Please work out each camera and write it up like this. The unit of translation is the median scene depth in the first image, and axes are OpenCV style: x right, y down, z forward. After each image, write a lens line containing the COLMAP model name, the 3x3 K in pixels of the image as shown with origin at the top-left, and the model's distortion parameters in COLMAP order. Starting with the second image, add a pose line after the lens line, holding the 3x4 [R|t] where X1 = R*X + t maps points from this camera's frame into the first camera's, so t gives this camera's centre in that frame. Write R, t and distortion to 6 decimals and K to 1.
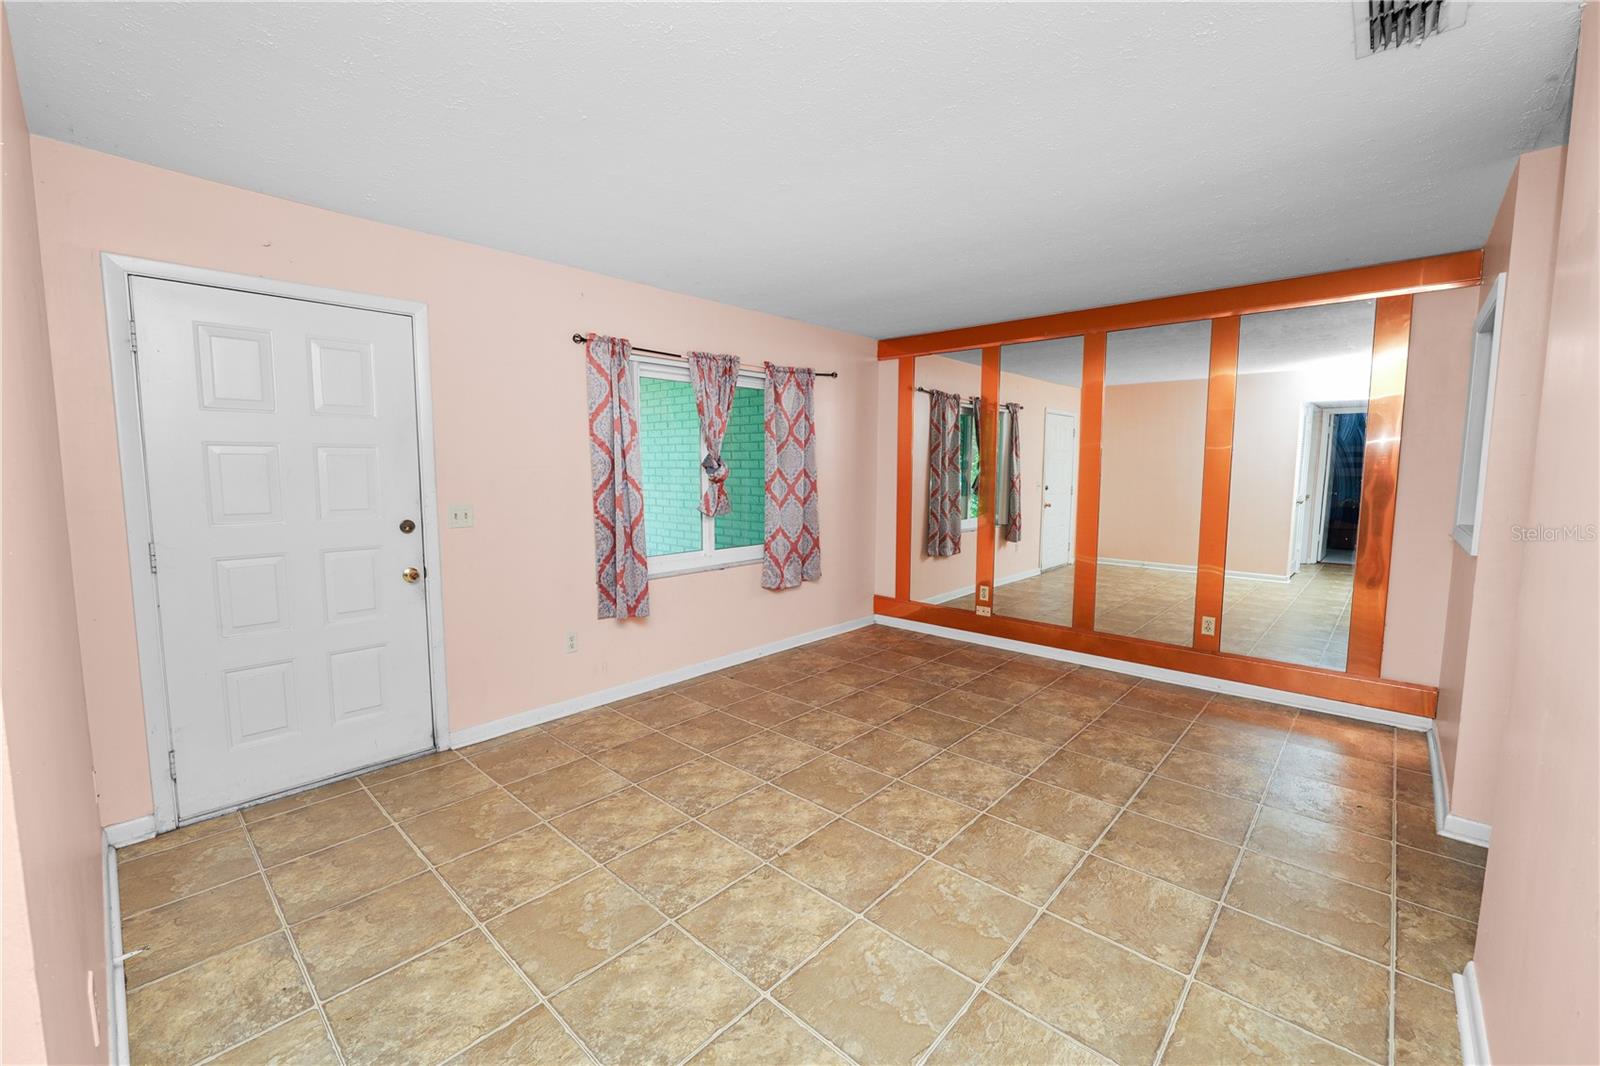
lens RADIAL K [[651.1, 0, 797.4], [0, 651.1, 524.1], [0, 0, 1]] dist [-0.012055, 0.000476]
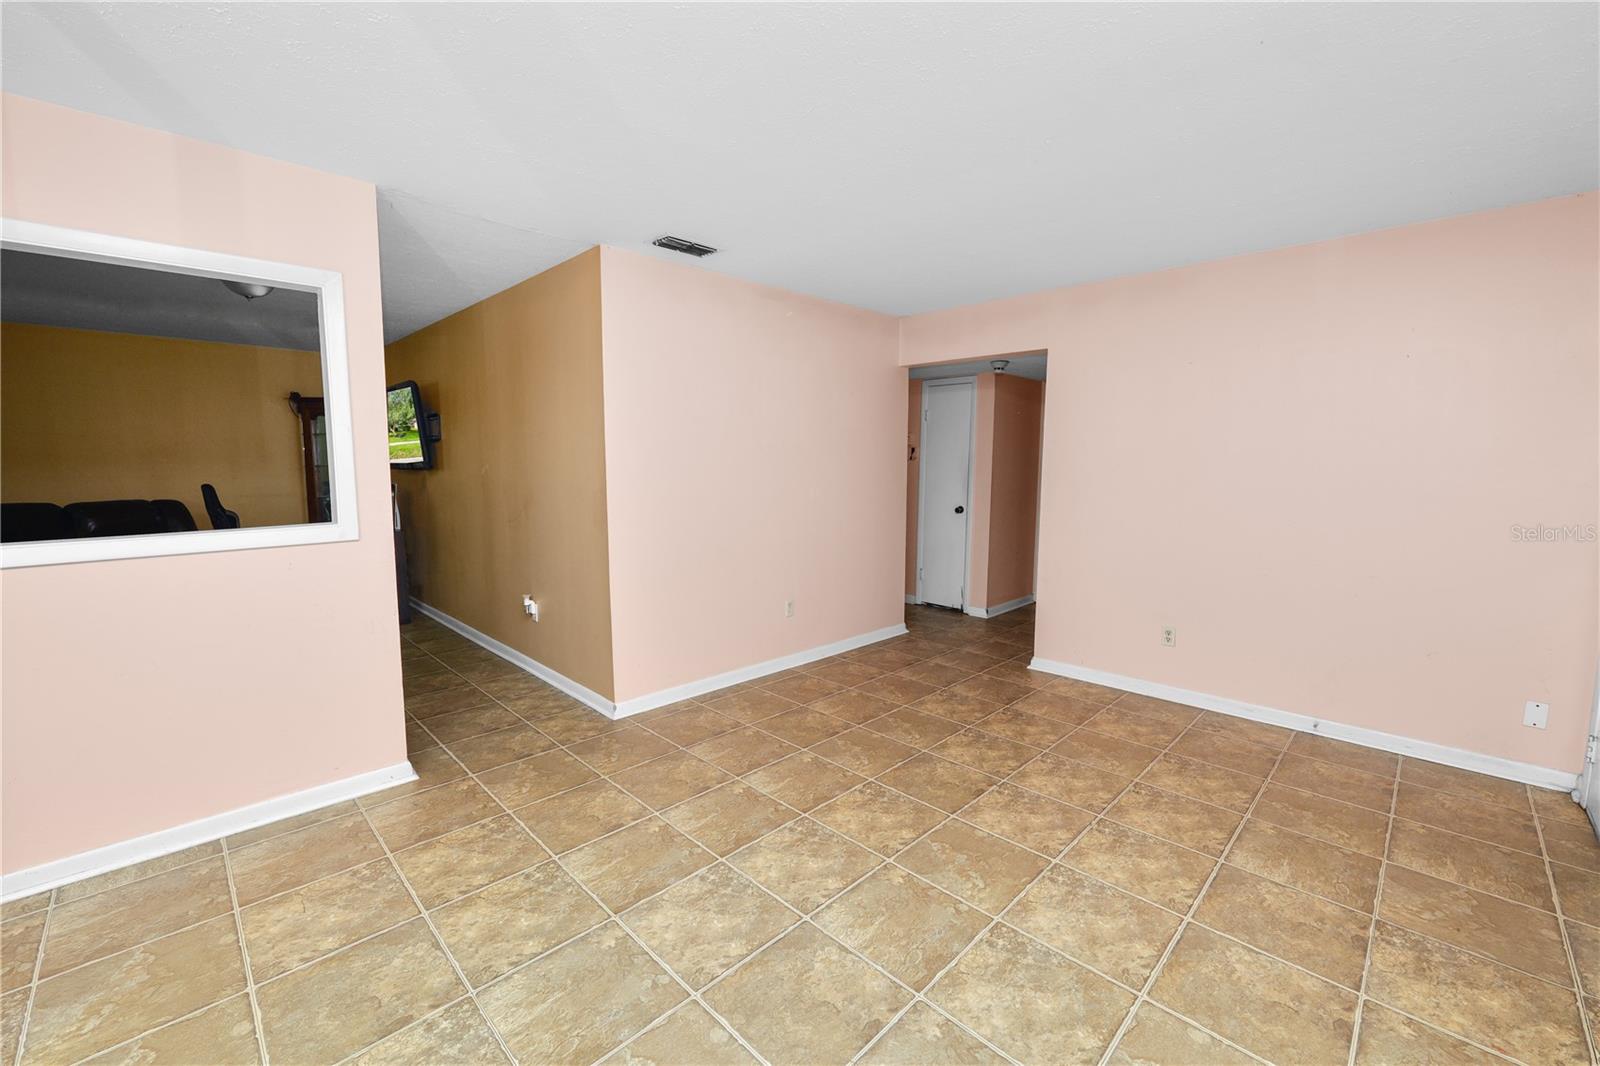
lens RADIAL K [[651.1, 0, 797.4], [0, 651.1, 524.1], [0, 0, 1]] dist [-0.012055, 0.000476]
pose [[-0.998949, -0.010225, 0.044670, 0.218626], [-0.001721, 0.982472, 0.186403, -0.140113], [-0.045793, 0.186130, -0.981457, 1.590308]]
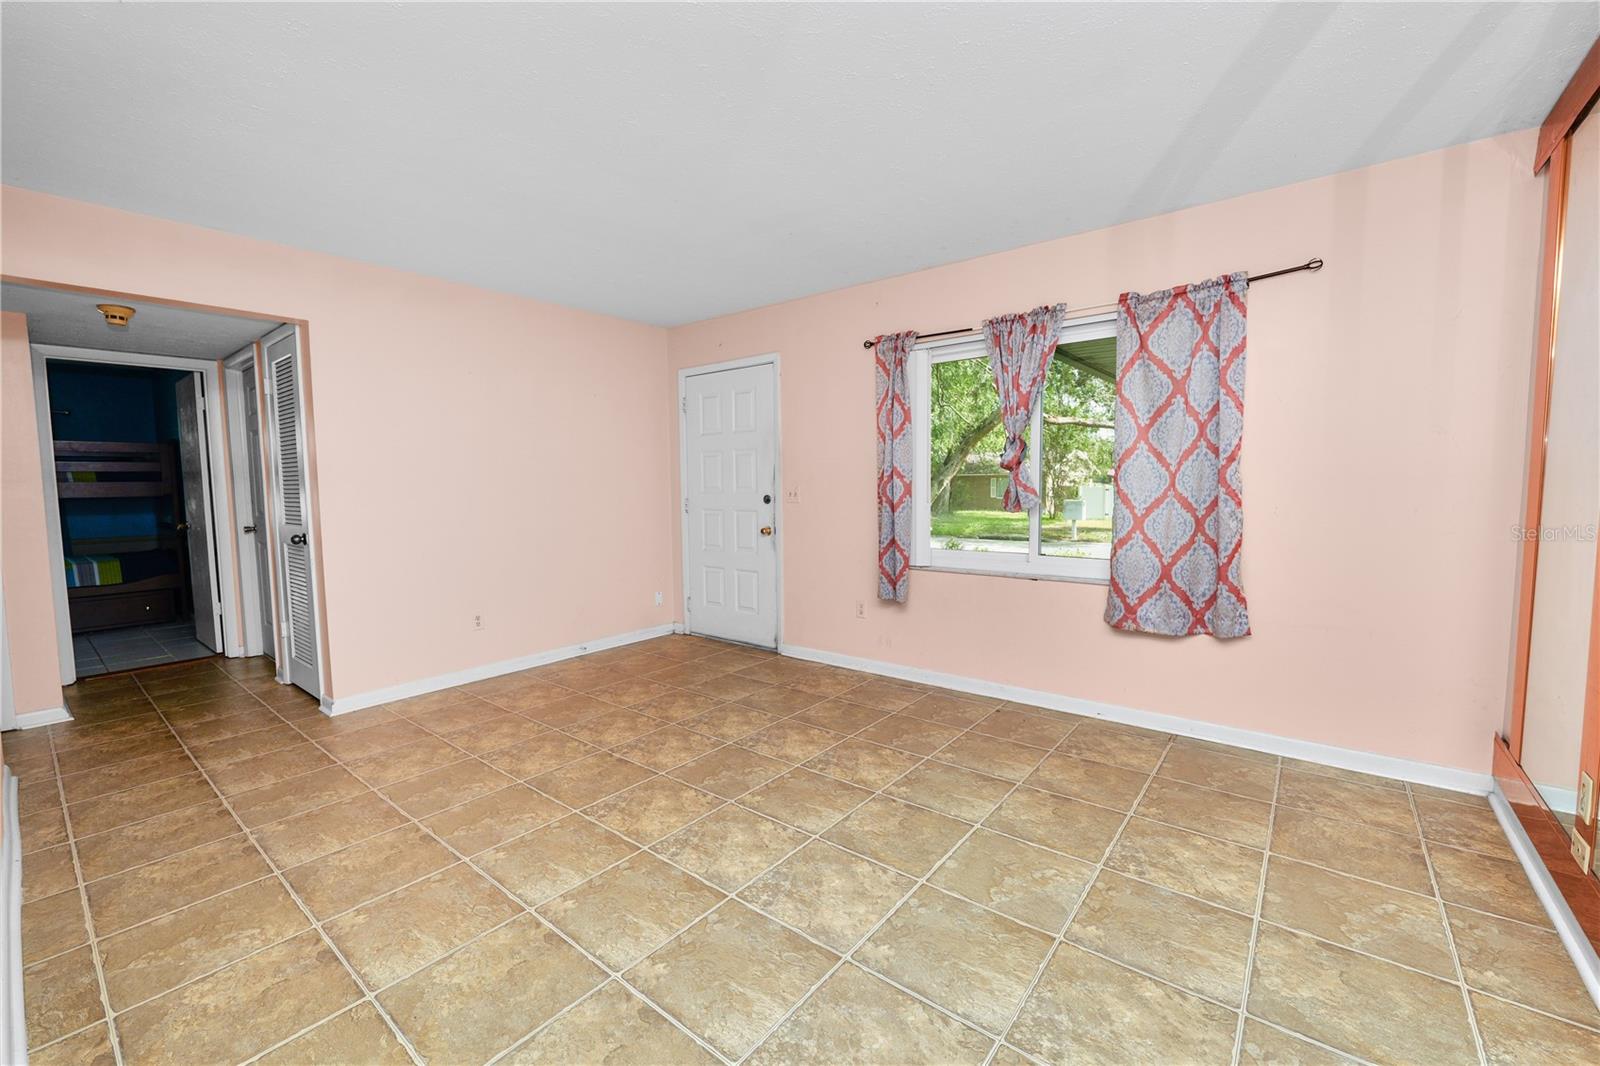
lens RADIAL K [[654.3, 0, 797.8], [0, 654.3, 528.6], [0, 0, 1]] dist [-0.012400, 0.000229]
pose [[0.064757, 0.066594, -0.995677, 0.939719], [-0.078333, 0.995031, 0.061456, -0.027827], [0.994822, 0.074015, 0.069652, 0.939079]]
